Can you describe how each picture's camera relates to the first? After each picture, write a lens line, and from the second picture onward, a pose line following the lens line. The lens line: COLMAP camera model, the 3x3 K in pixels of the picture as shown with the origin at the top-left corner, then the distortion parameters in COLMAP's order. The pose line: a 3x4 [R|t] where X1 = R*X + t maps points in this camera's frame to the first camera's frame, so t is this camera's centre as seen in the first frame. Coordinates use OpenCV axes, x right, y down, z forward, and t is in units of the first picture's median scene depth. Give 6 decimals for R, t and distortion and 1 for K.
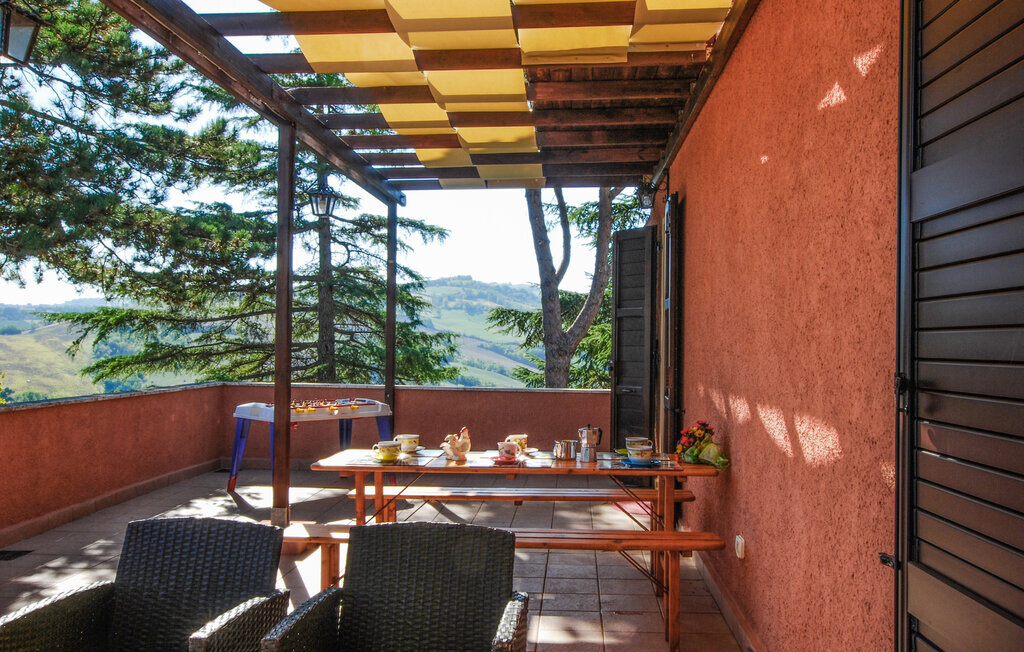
lens RADIAL K [[848.8, 0, 512.0], [0, 848.8, 326.0], [0, 0, 1]] dist [0.000188, 0.004831]
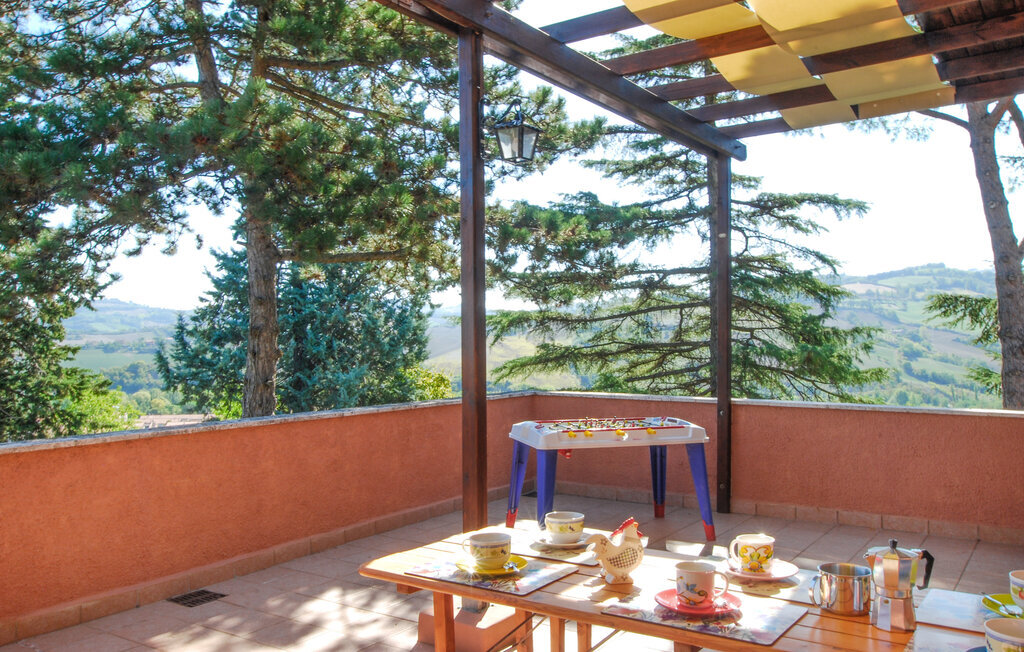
lens RADIAL K [[834.6, 0, 512.6], [0, 834.6, 355.7], [0, 0, 1]] dist [-0.001847, 0.009155]
pose [[0.866258, -0.005051, -0.499572, 0.030855], [0.024492, 0.999176, 0.032367, 0.001049], [0.498997, -0.040274, 0.865667, 0.124636]]
